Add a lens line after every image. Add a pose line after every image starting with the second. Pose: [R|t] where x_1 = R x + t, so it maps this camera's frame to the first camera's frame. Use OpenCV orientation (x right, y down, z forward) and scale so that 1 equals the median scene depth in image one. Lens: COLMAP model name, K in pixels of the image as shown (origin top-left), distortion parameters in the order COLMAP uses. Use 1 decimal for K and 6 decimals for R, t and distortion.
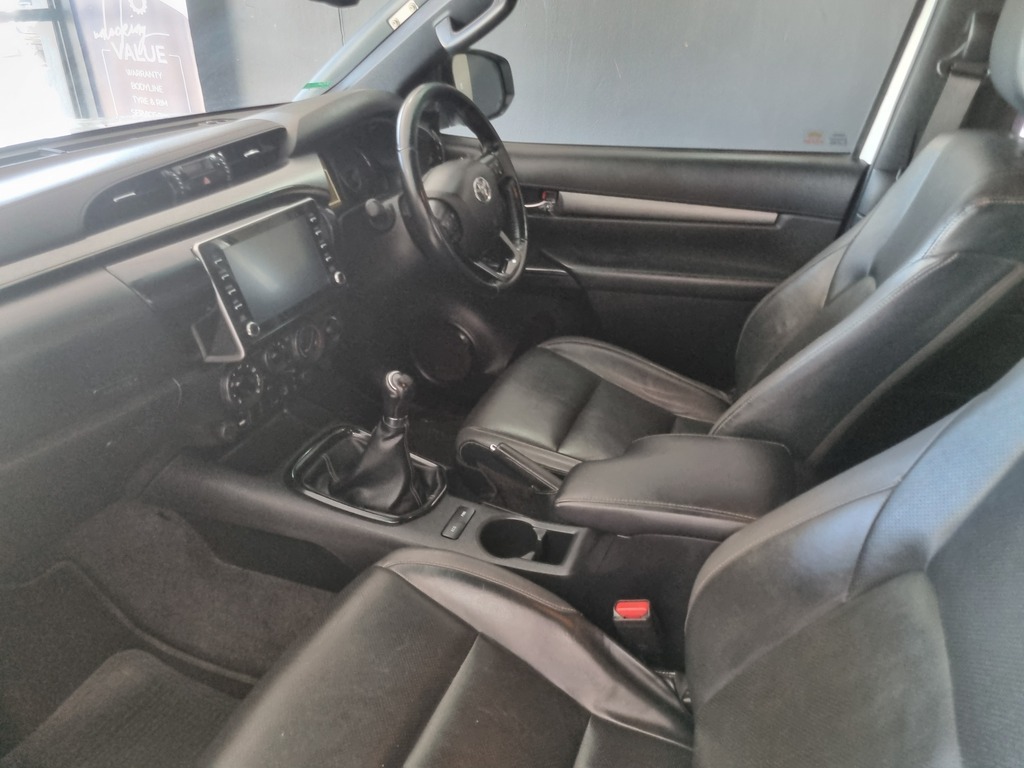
lens RADIAL K [[776.3, 0, 519.1], [0, 776.3, 388.7], [0, 0, 1]] dist [0.034719, -0.005417]
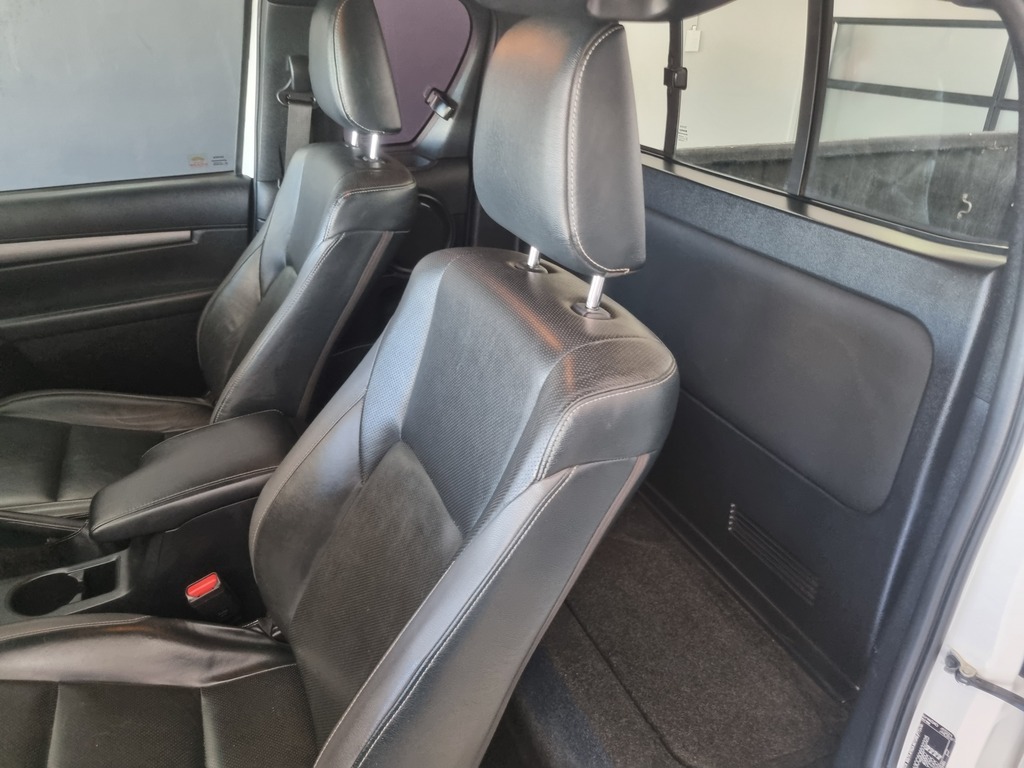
lens RADIAL K [[763.3, 0, 540.3], [0, 763.3, 407.4], [0, 0, 1]] dist [0.004149, -0.002179]
pose [[0.707159, -0.313376, 0.633815, -0.107900], [0.309089, 0.943239, 0.121509, 0.044823], [-0.635917, 0.109979, 0.763881, -0.156175]]
